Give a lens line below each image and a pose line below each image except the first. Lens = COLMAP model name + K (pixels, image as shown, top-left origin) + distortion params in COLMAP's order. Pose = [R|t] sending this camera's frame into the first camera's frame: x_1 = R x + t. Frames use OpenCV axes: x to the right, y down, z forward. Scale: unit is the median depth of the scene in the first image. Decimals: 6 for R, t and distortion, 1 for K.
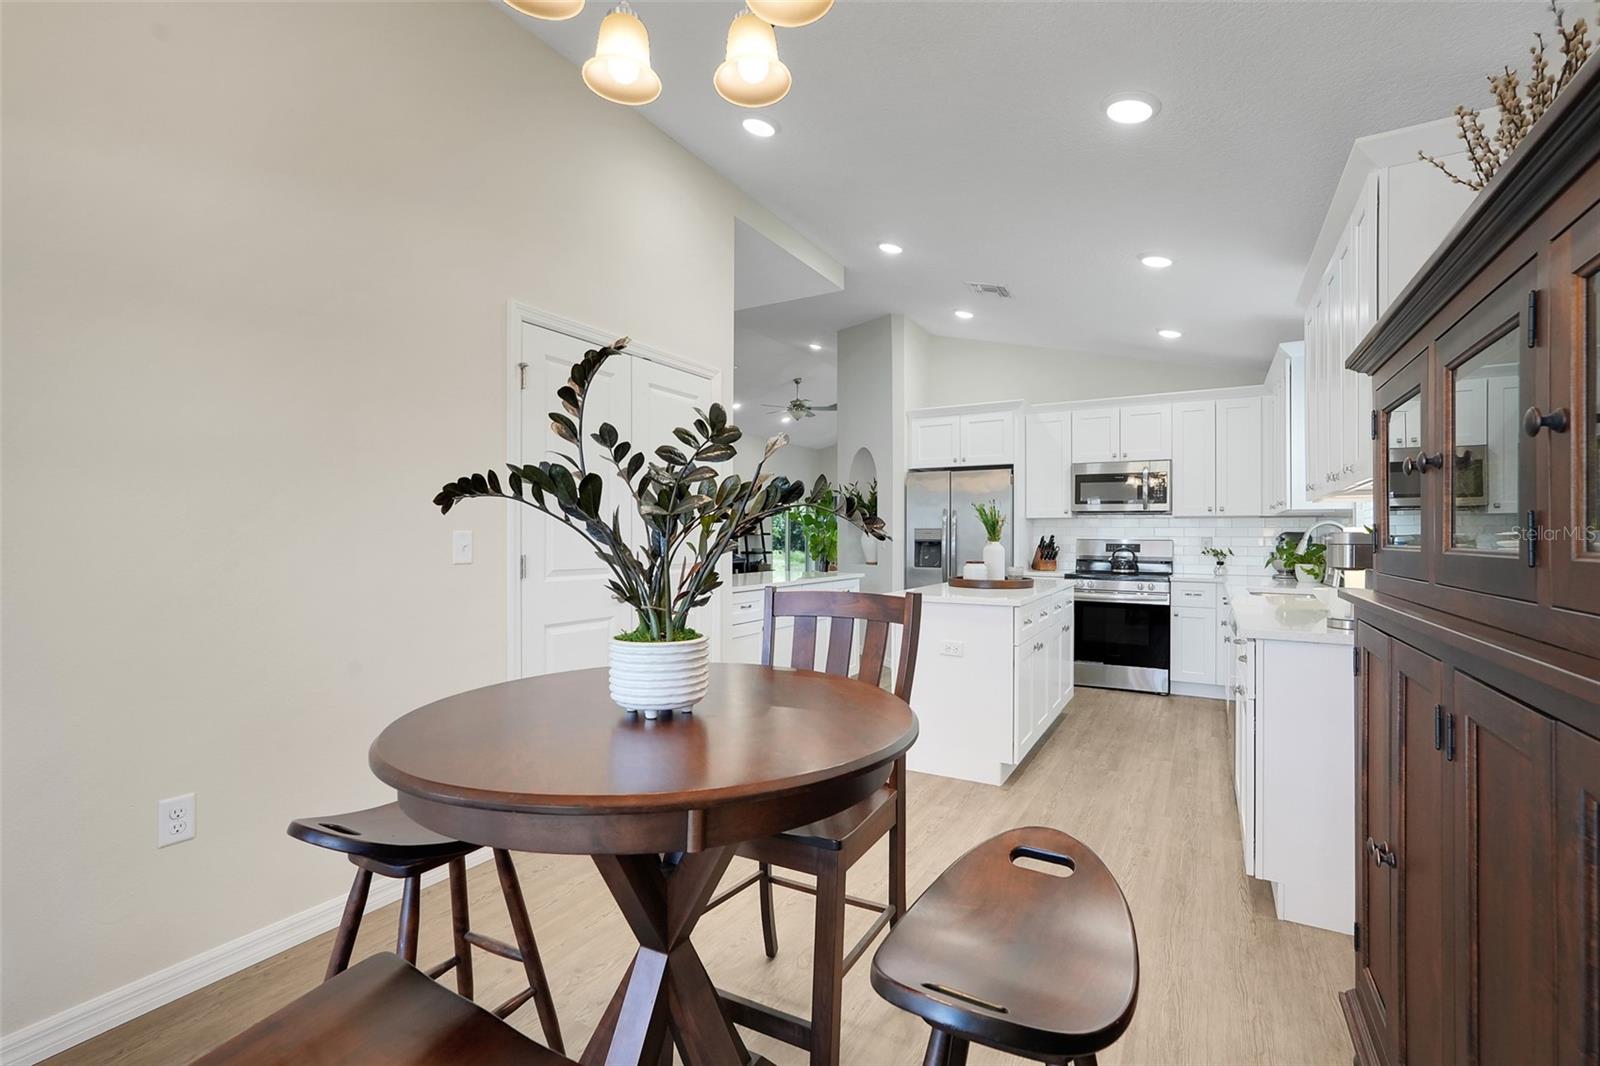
lens RADIAL K [[713.3, 0, 797.5], [0, 713.3, 531.6], [0, 0, 1]] dist [-0.012824, 0.006417]
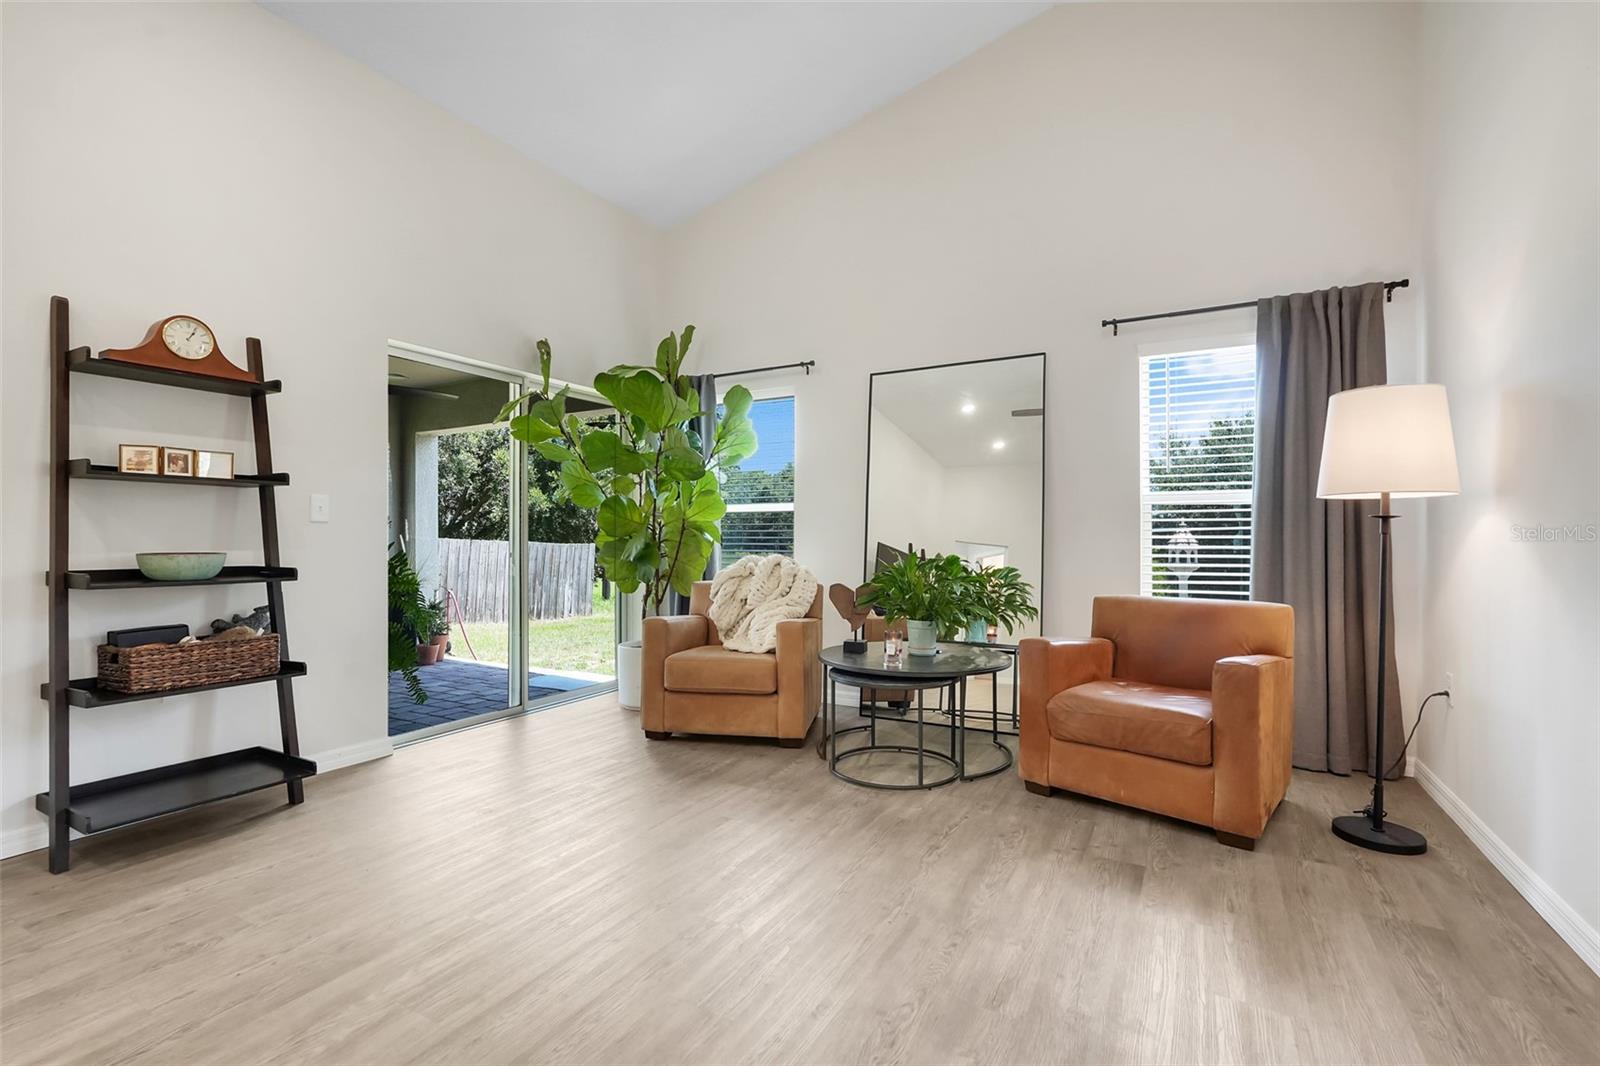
lens RADIAL K [[713.3, 0, 797.8], [0, 713.3, 536.5], [0, 0, 1]] dist [-0.012824, 0.006417]
pose [[0.999830, -0.001528, 0.018373, 0.210542], [0.001370, 0.999962, 0.008598, 0.039343], [-0.018385, -0.008572, 0.999794, 1.842566]]
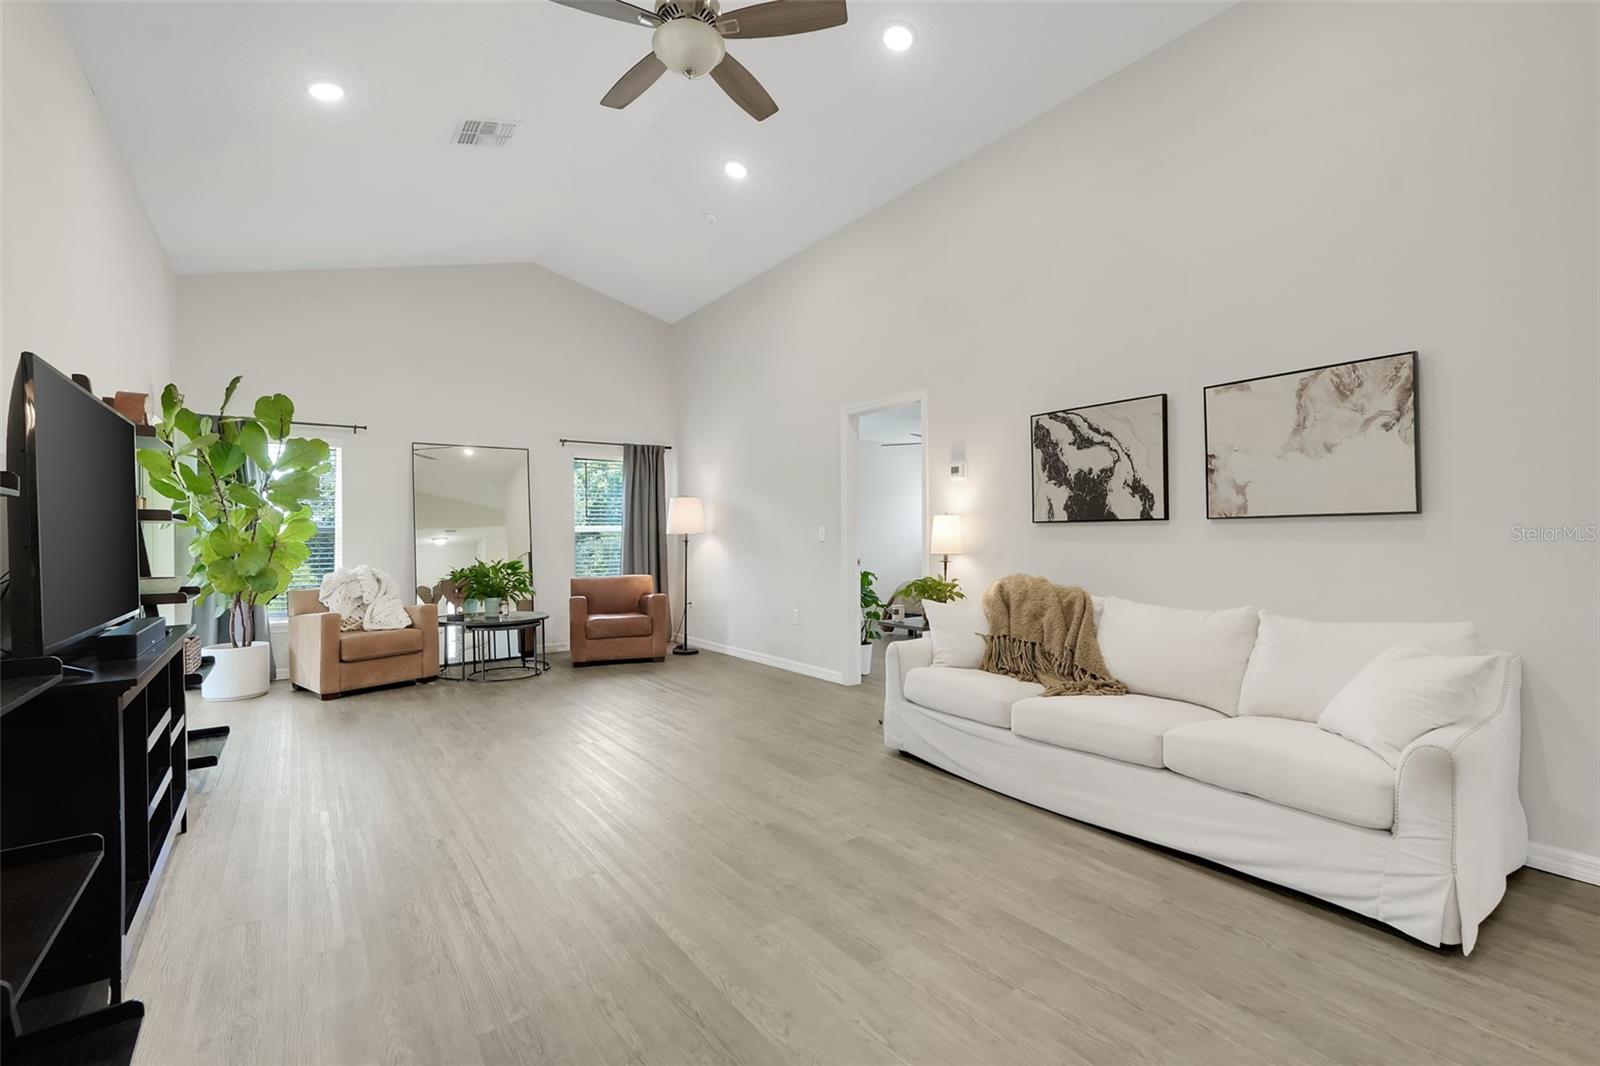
lens RADIAL K [[713.3, 0, 801.0], [0, 713.3, 530.2], [0, 0, 1]] dist [-0.012824, 0.006417]
pose [[0.410095, -0.000501, 0.912043, -0.401536], [0.000020, 1.000000, 0.000540, 0.016051], [-0.912043, -0.000204, 0.410095, 1.604296]]
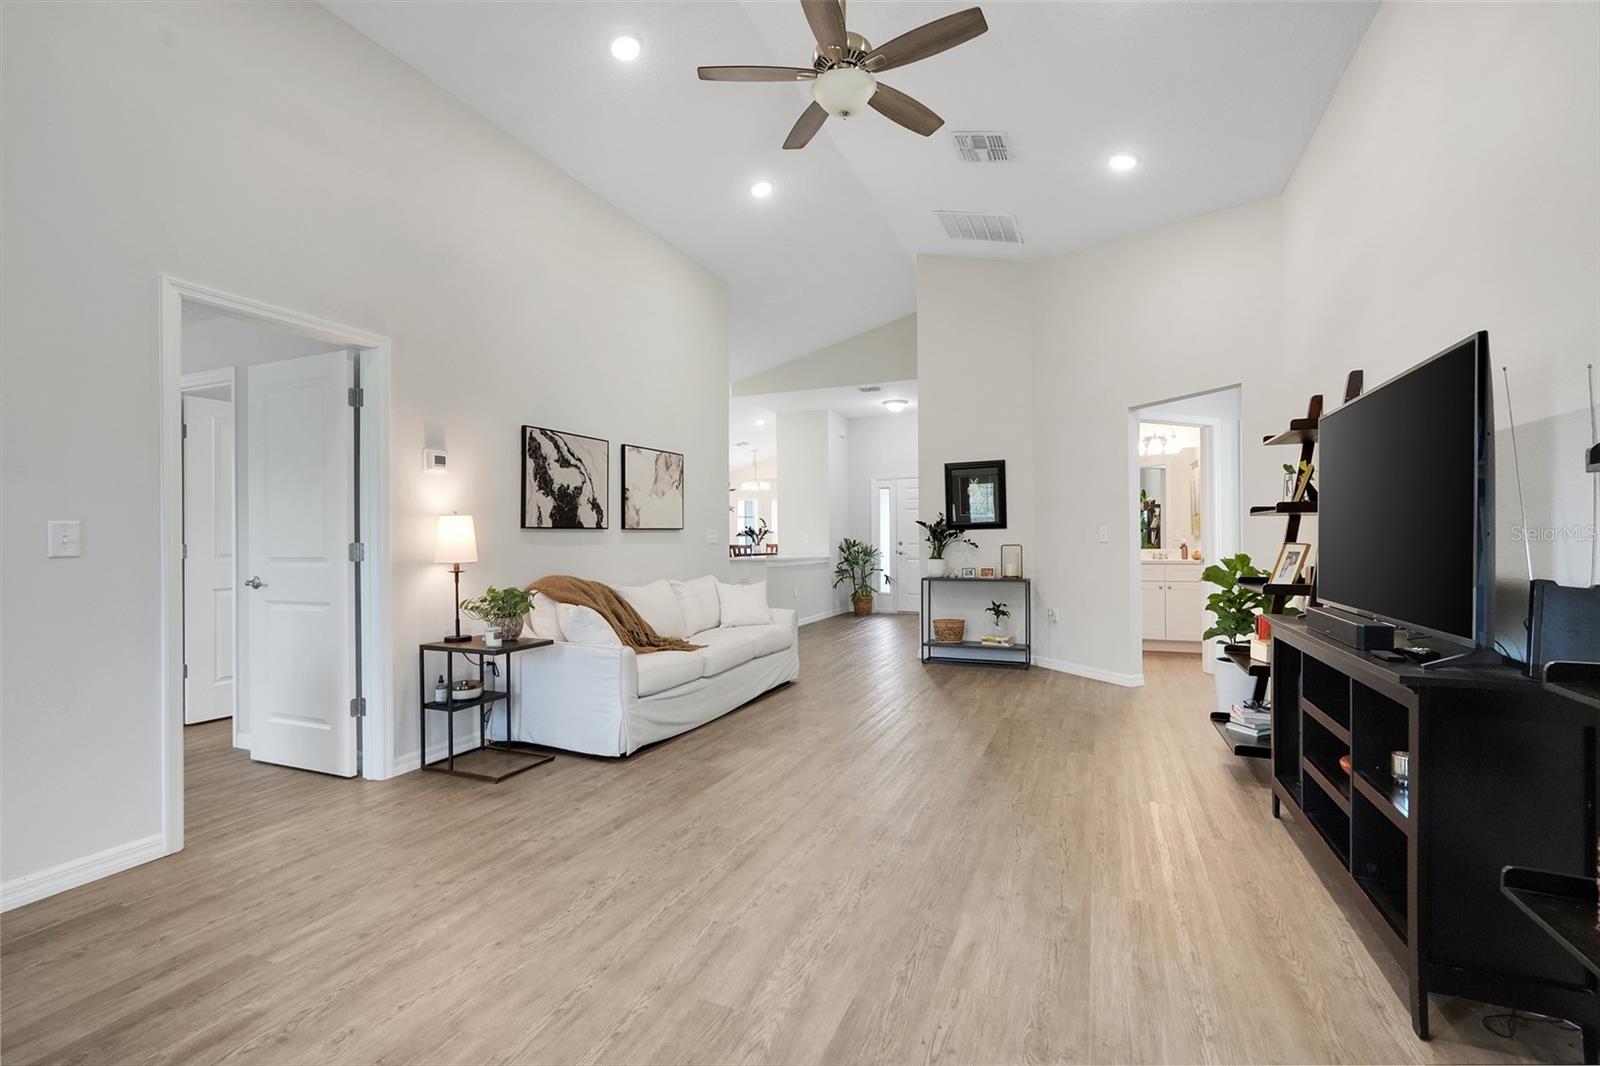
lens RADIAL K [[713.3, 0, 798.4], [0, 713.3, 525.1], [0, 0, 1]] dist [-0.012824, 0.006417]
pose [[-0.991723, 0.002940, -0.128362, 0.092854], [0.006569, 0.999590, -0.027861, 0.027093], [0.128227, -0.028474, -0.991336, 2.359275]]
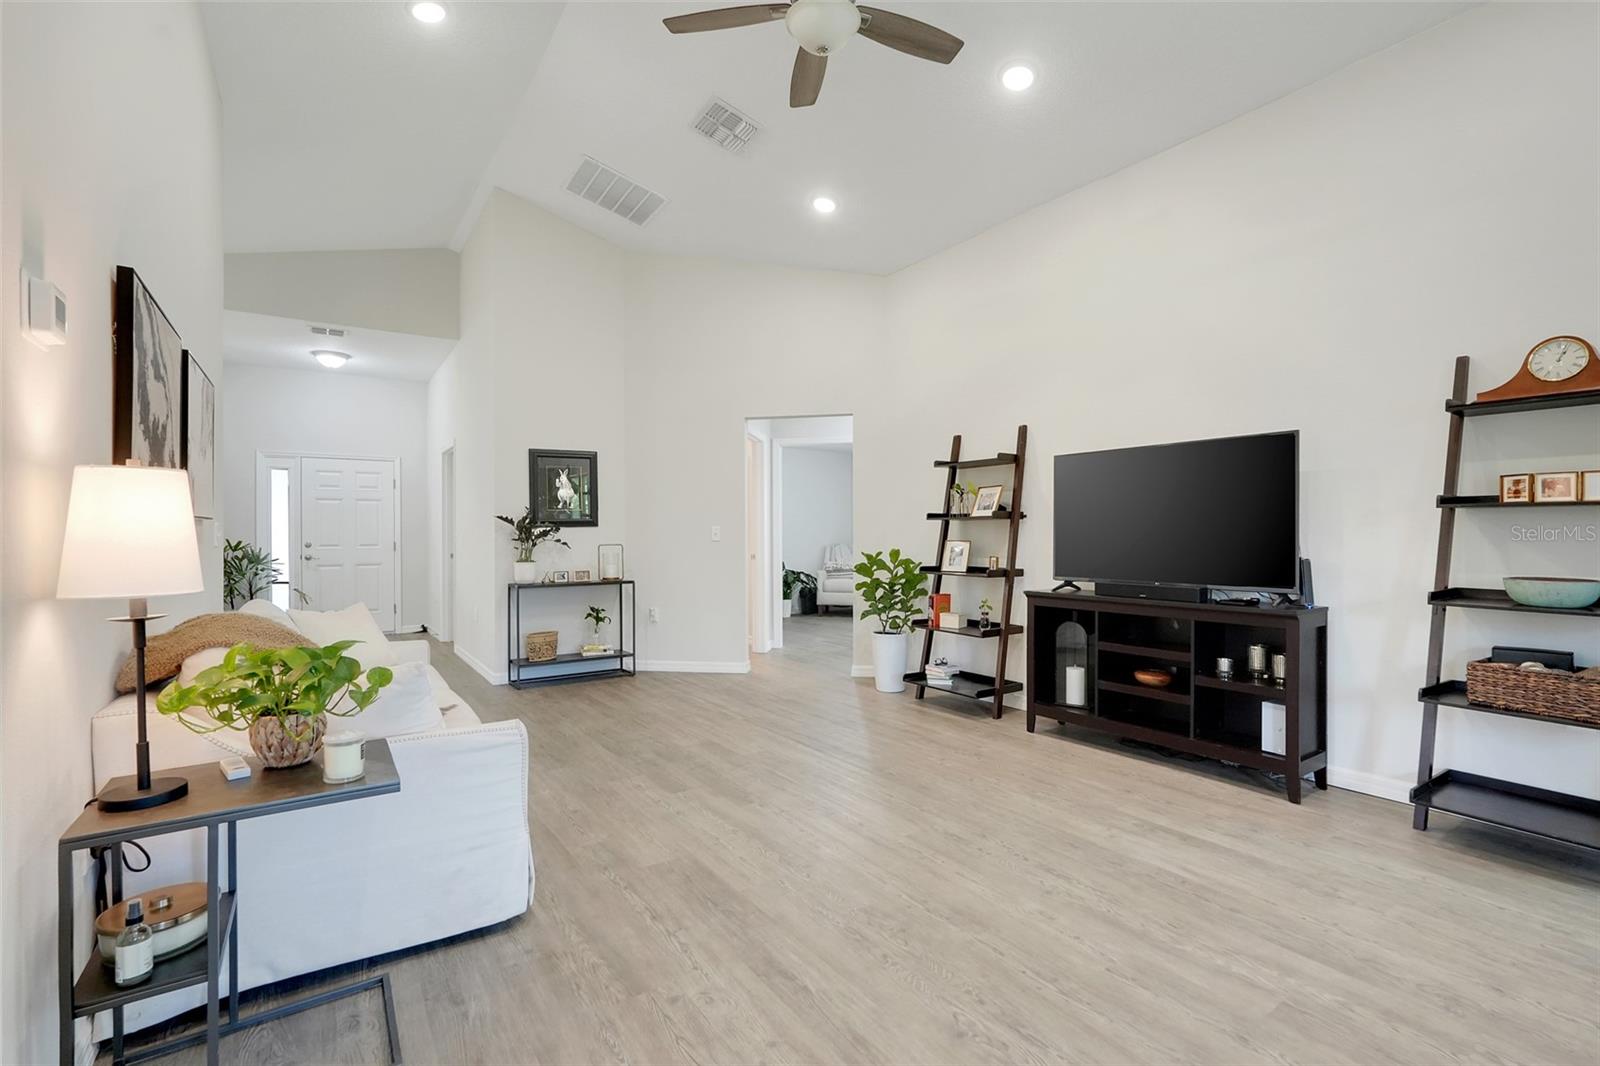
lens RADIAL K [[713.3, 0, 812.0], [0, 713.3, 533.3], [0, 0, 1]] dist [-0.012824, 0.006417]
pose [[-0.413194, -0.001980, -0.910641, 0.401693], [0.011921, 0.999900, -0.007583, 0.024337], [0.910565, -0.013989, -0.413129, 2.036128]]
